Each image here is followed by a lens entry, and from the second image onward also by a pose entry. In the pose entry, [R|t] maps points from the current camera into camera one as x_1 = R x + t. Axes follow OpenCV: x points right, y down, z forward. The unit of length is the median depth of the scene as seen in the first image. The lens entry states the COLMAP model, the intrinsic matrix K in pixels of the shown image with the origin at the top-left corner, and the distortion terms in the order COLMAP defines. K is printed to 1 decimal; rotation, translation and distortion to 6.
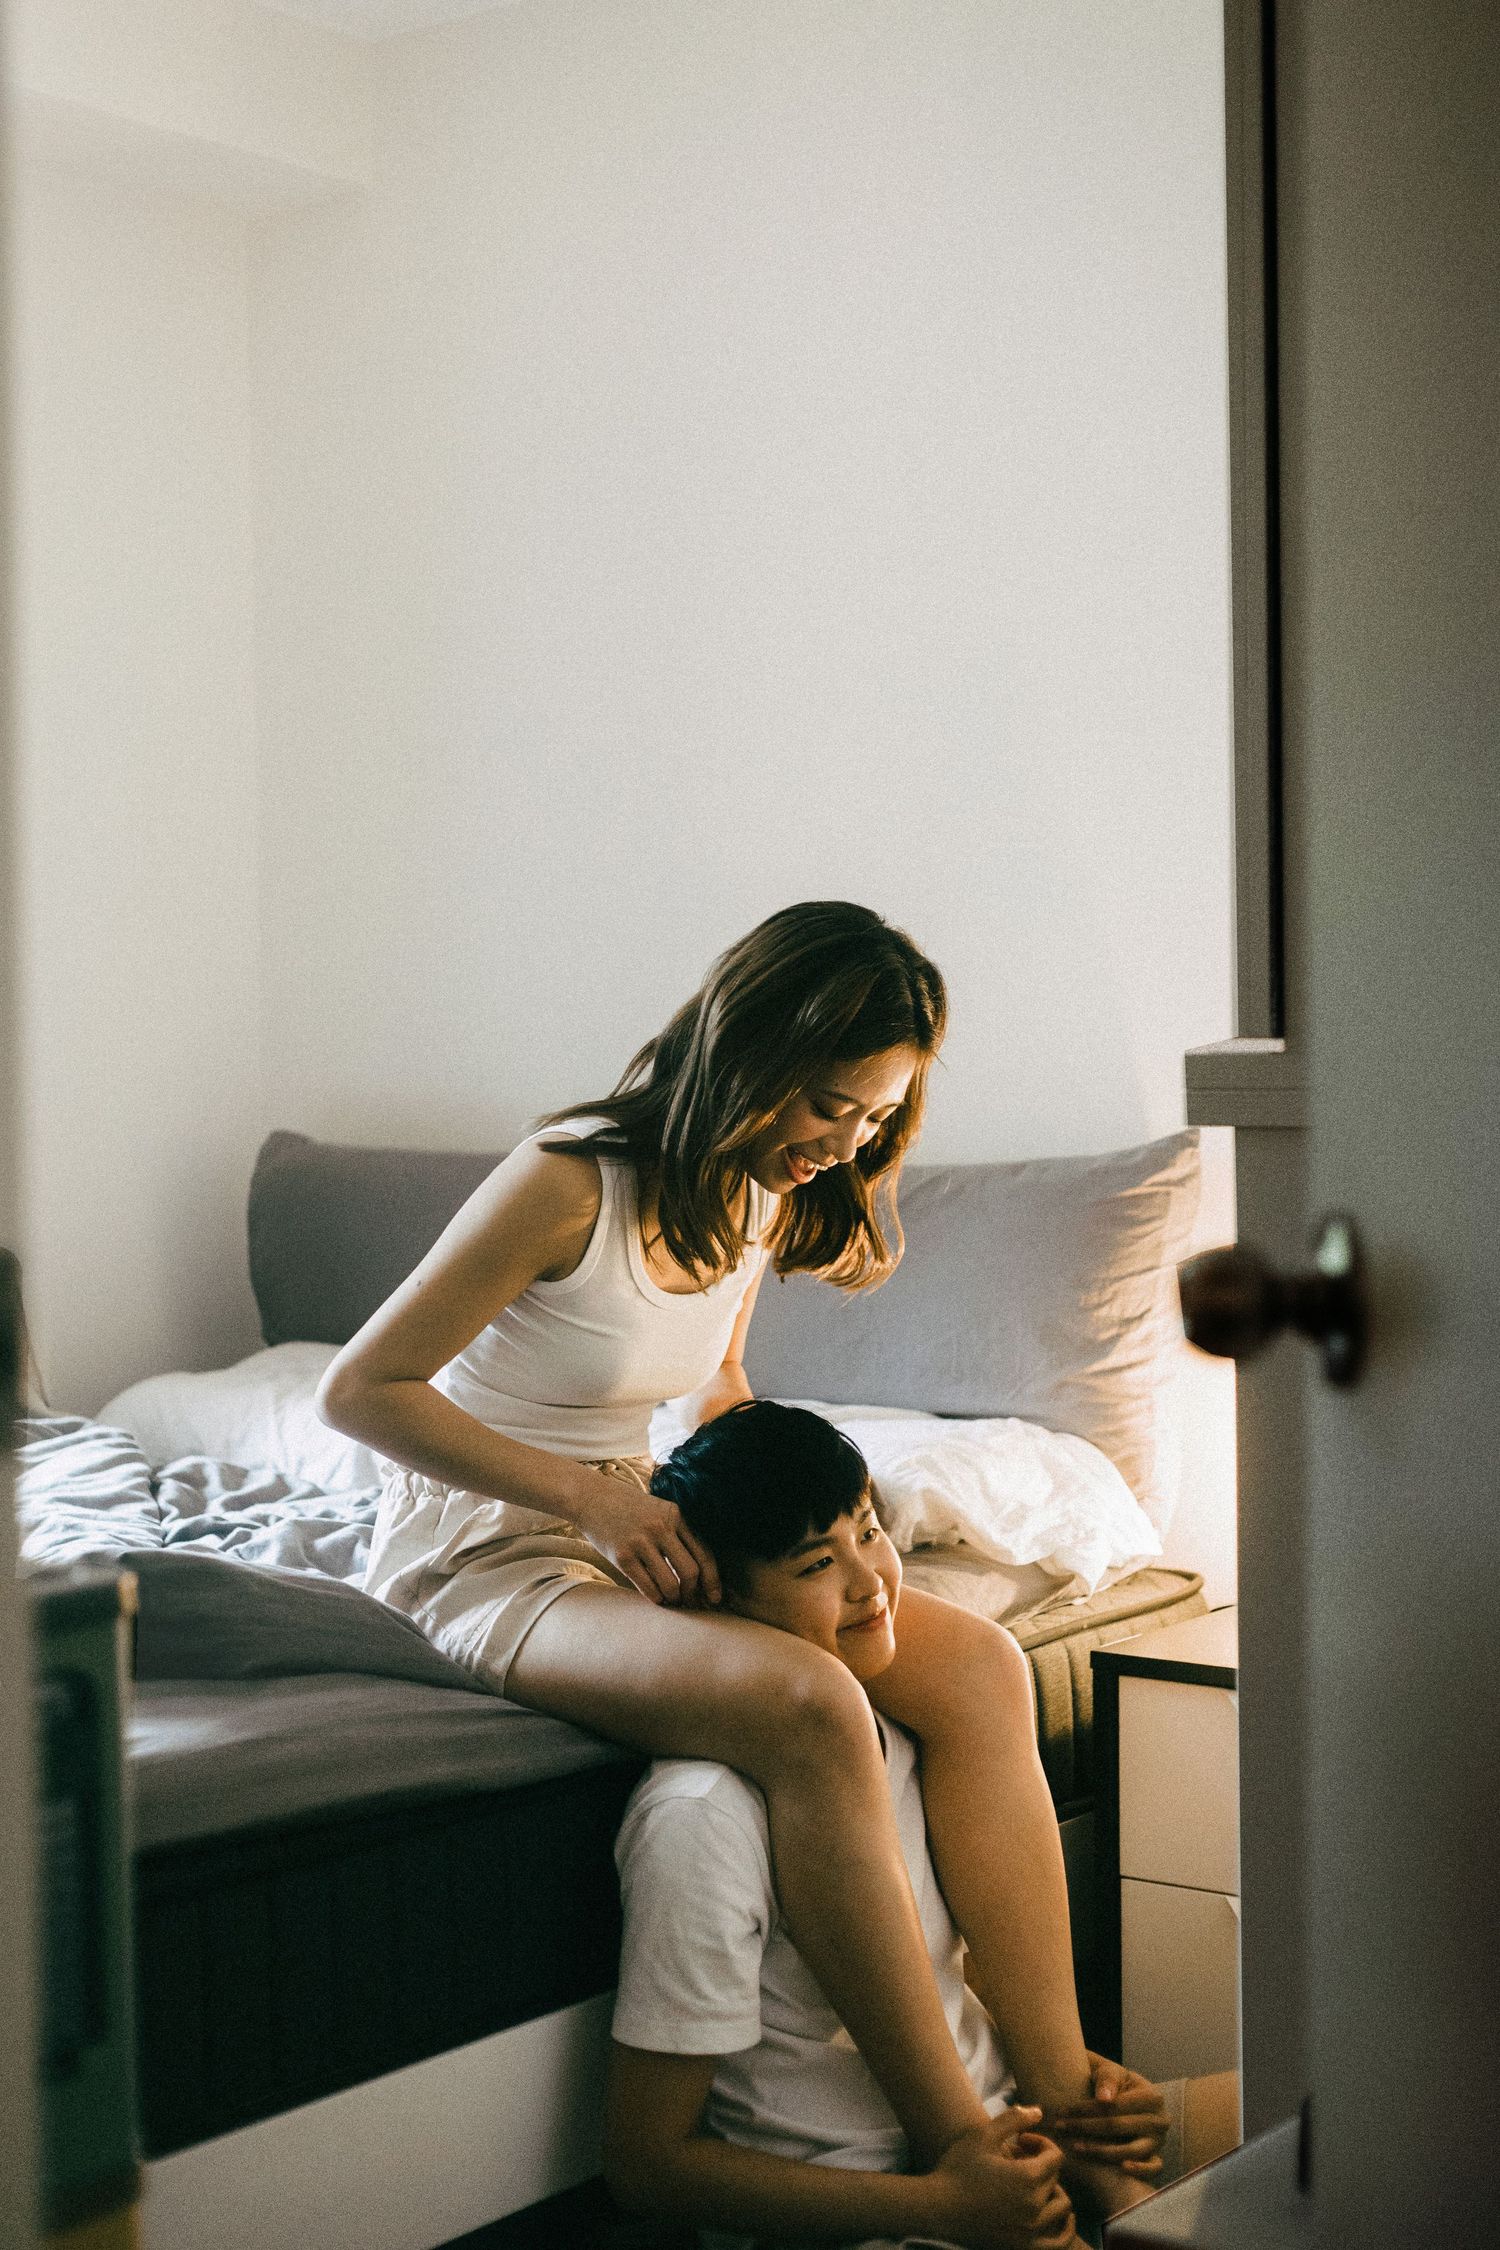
lens RADIAL K [[3381.7, 0, 750.0], [0, 3381.7, 1125.0], [0, 0, 1]] dist [0.198769, -1.113549]
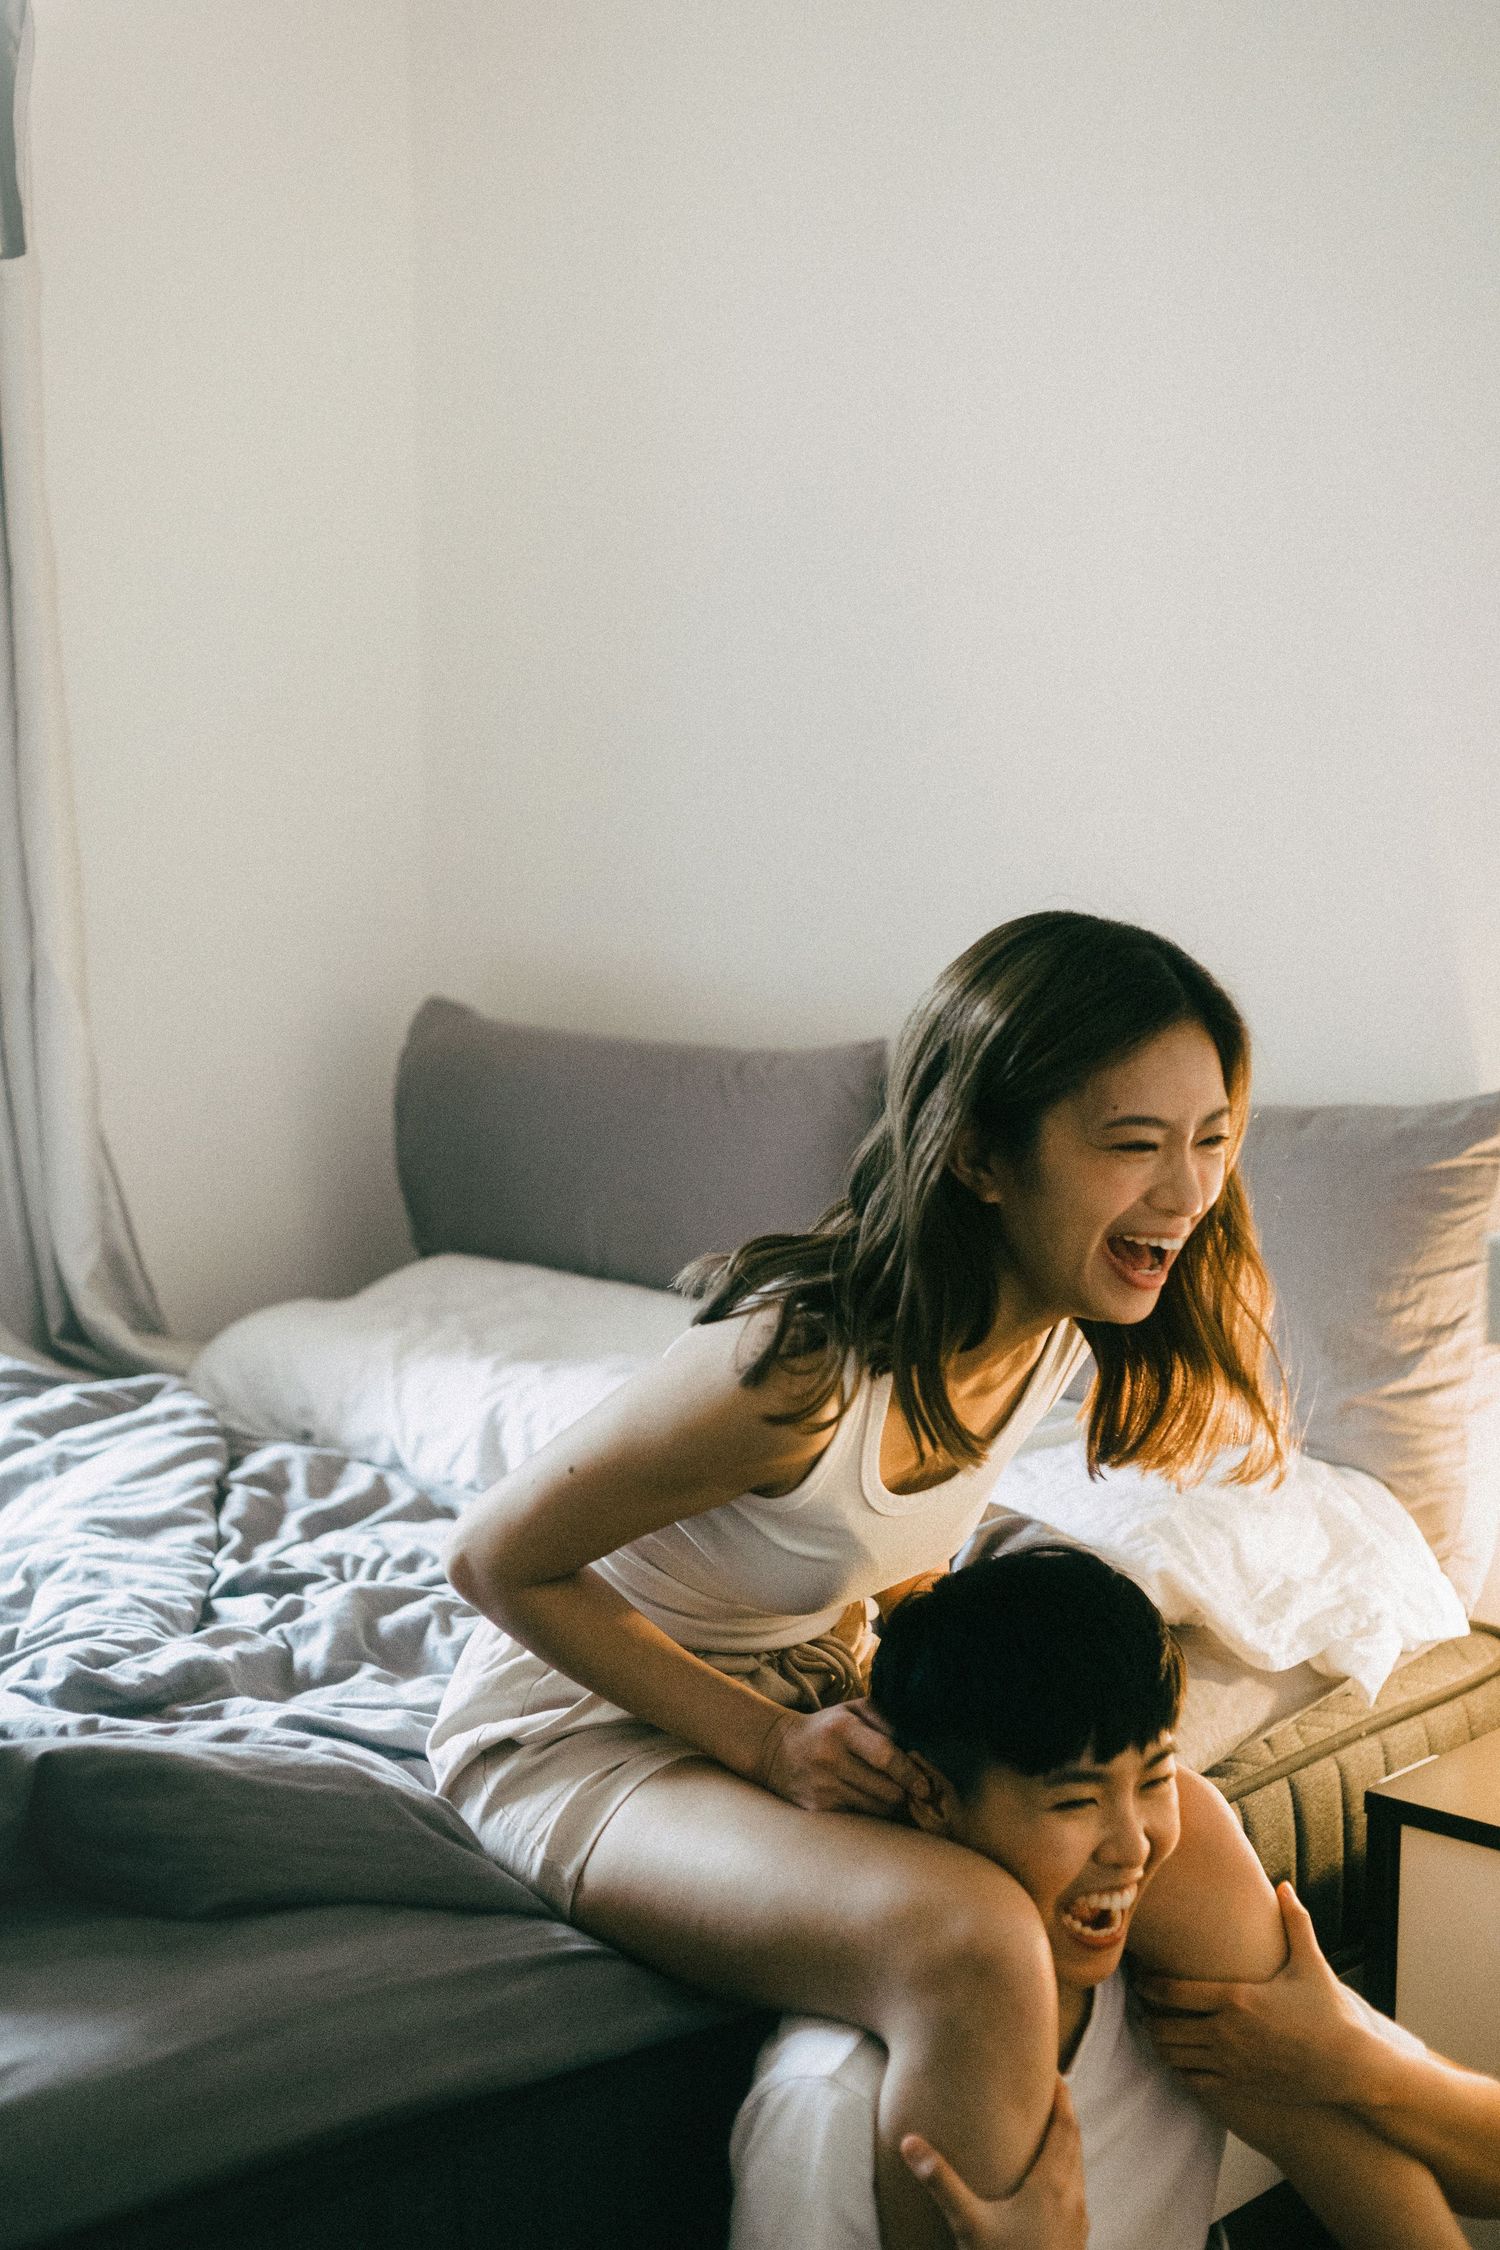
lens RADIAL K [[3381.7, 0, 750.0], [0, 3381.7, 1125.0], [0, 0, 1]] dist [0.198769, -1.113549]
pose [[0.994370, 0.026842, -0.102511, 0.033497], [-0.016072, 0.994397, 0.104479, -0.070679], [0.104741, -0.102244, 0.989230, 0.213039]]
